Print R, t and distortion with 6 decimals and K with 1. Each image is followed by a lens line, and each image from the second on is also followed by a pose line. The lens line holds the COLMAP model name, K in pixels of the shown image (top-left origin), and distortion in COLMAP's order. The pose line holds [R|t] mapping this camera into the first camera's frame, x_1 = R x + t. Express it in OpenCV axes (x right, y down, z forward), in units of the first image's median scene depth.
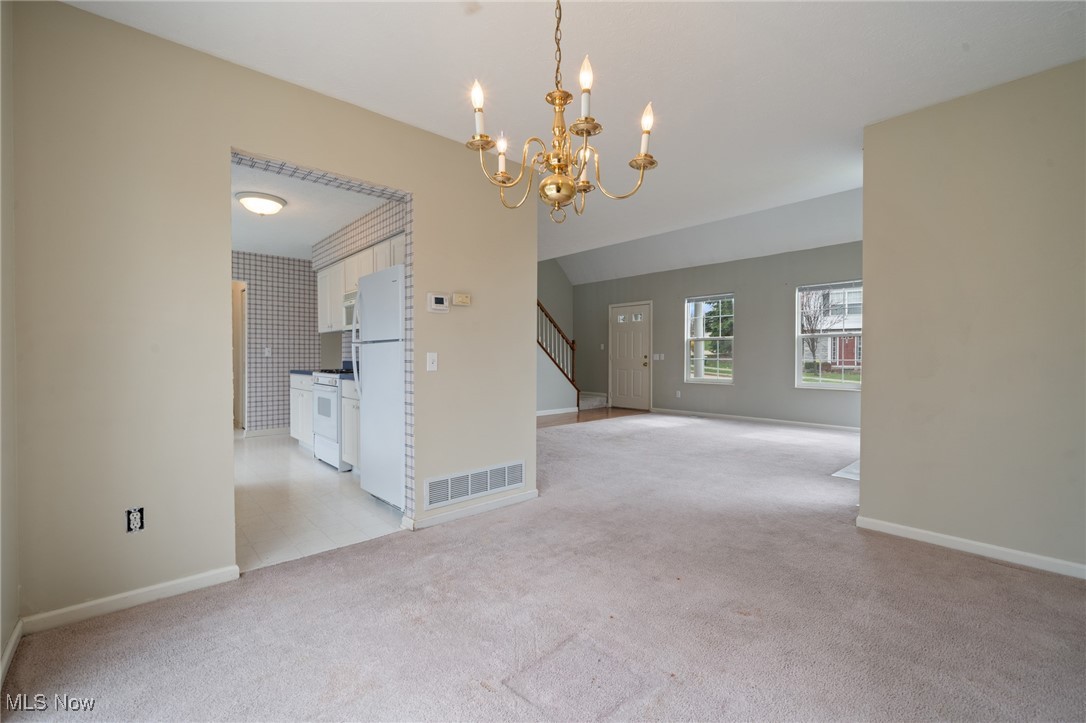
lens RADIAL K [[462.5, 0, 541.8], [0, 462.5, 357.2], [0, 0, 1]] dist [0.001647, 0.000090]
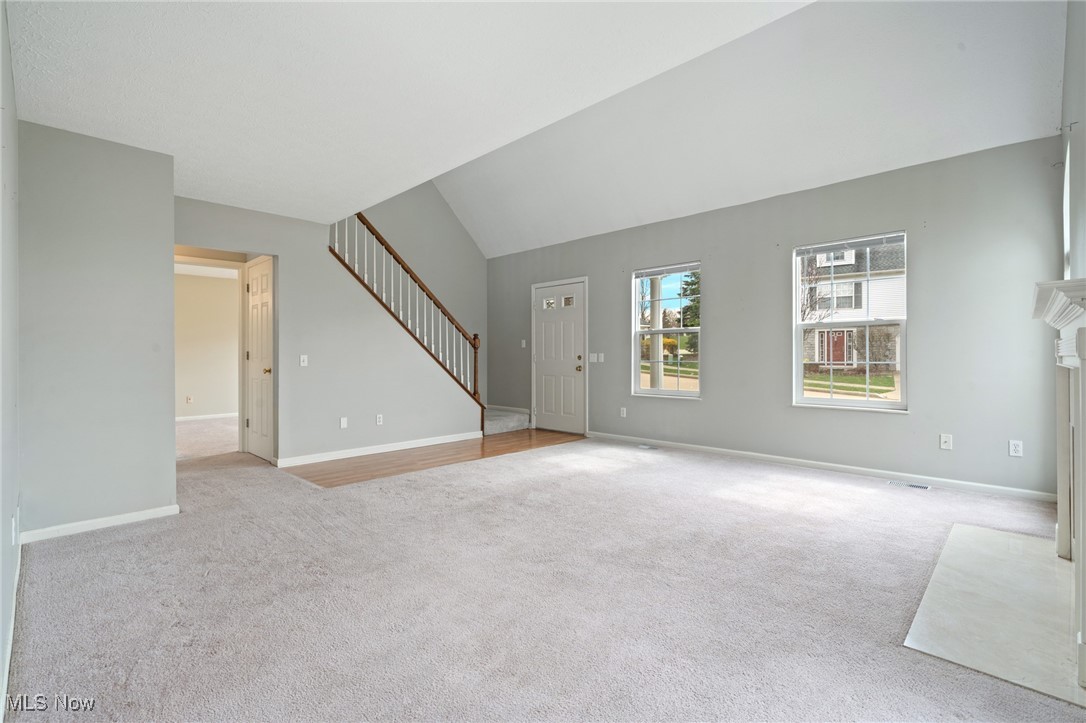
lens RADIAL K [[494.1, 0, 542.8], [0, 494.1, 357.6], [0, 0, 1]] dist [-0.002279, -0.000337]
pose [[0.998254, -0.004011, 0.058923, 0.125109], [0.003967, 0.999992, 0.000857, -0.001734], [-0.058926, -0.000621, 0.998262, 0.261541]]
